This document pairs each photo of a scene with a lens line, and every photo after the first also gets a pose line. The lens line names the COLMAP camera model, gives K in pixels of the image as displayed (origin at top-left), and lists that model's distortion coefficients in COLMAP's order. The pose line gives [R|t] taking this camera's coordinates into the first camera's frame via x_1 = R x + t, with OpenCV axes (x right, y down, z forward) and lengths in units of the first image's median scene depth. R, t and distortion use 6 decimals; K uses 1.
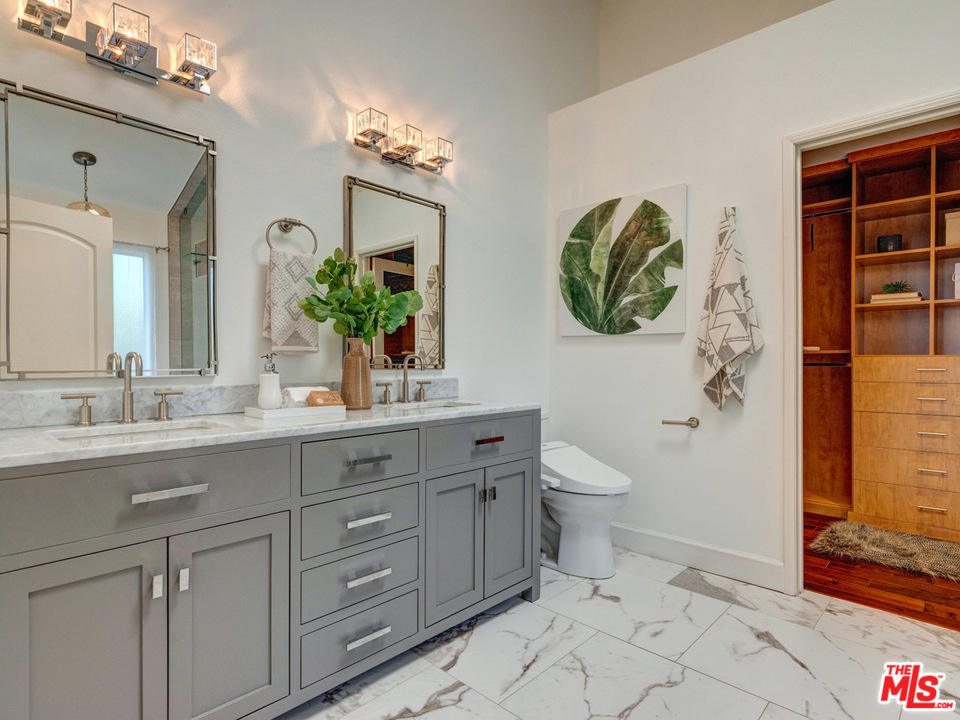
lens RADIAL K [[520.9, 0, 477.6], [0, 520.9, 362.0], [0, 0, 1]] dist [0.001863, -0.001875]
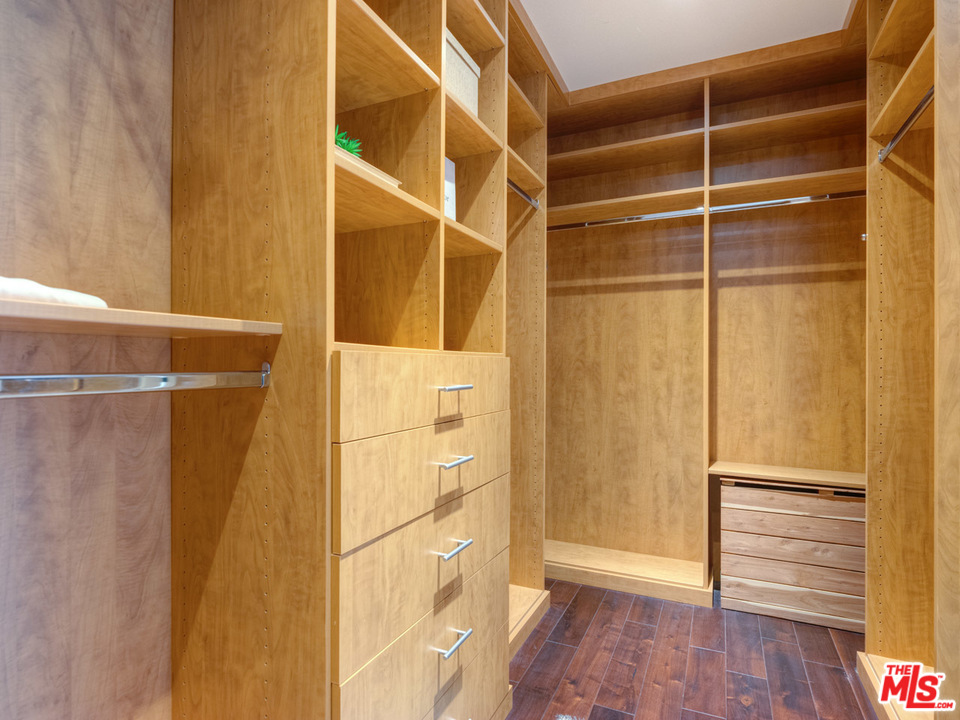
lens RADIAL K [[520.9, 0, 477.6], [0, 520.9, 361.7], [0, 0, 1]] dist [0.001863, -0.001875]
pose [[-0.306725, 0.005191, 0.951784, 0.458388], [0.000102, 0.999985, -0.005421, -0.001982], [-0.951798, -0.001566, -0.306721, 1.033791]]
